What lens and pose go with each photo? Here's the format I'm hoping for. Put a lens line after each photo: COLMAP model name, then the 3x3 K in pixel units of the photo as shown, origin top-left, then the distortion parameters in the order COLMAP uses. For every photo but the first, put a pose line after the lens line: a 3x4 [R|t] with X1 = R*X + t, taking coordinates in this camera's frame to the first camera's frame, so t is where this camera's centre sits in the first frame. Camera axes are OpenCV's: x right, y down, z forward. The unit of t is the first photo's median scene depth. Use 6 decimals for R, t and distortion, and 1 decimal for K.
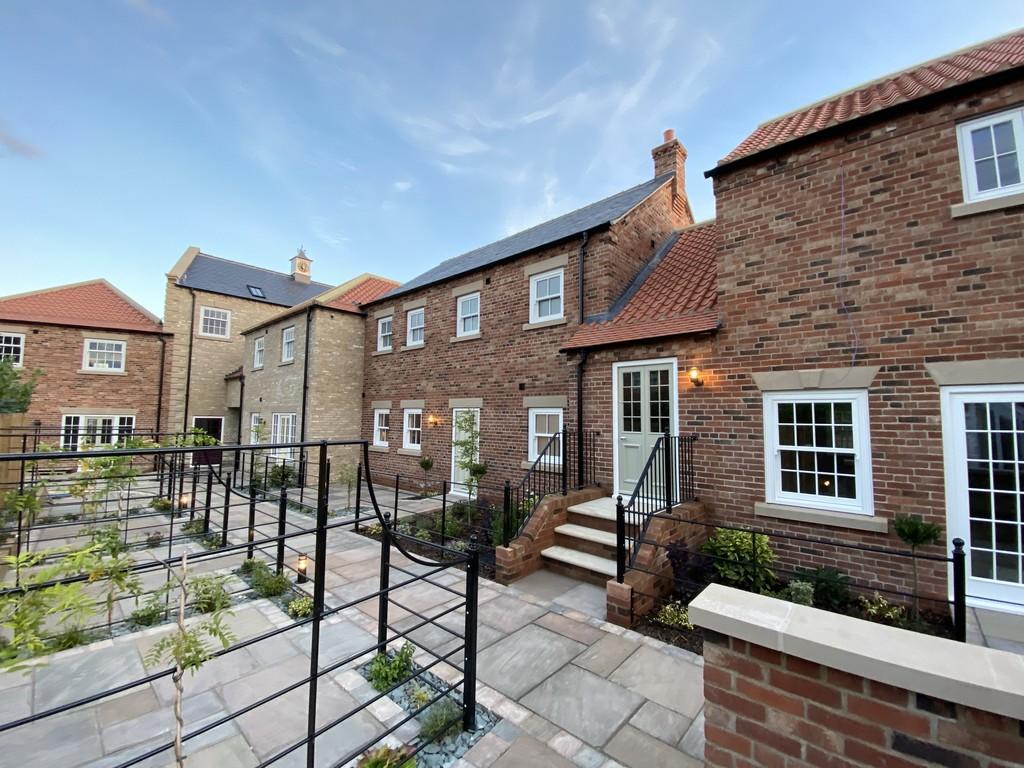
lens RADIAL K [[413.6, 0, 508.5], [0, 413.6, 388.2], [0, 0, 1]] dist [0.005684, -0.013227]
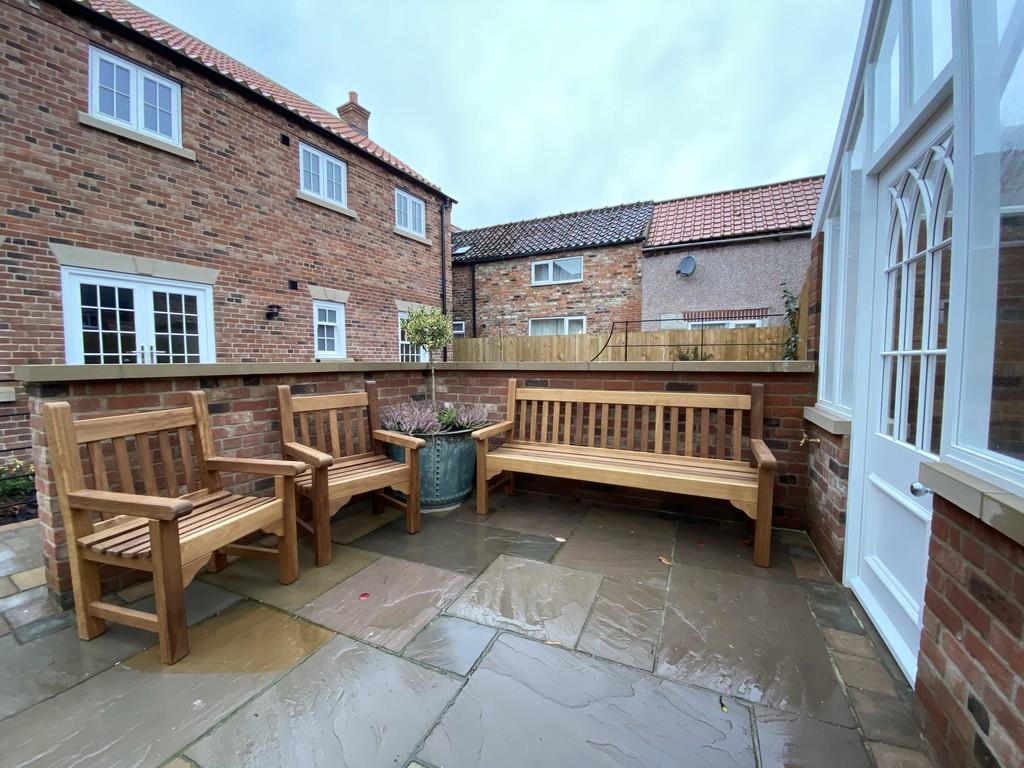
lens RADIAL K [[413.6, 0, 498.2], [0, 413.6, 384.4], [0, 0, 1]] dist [0.005684, -0.013227]
pose [[-0.203360, -0.076868, 0.976082, -0.282035], [-0.074499, 0.995238, 0.062855, 0.137335], [-0.976266, -0.059935, -0.208119, 0.021872]]
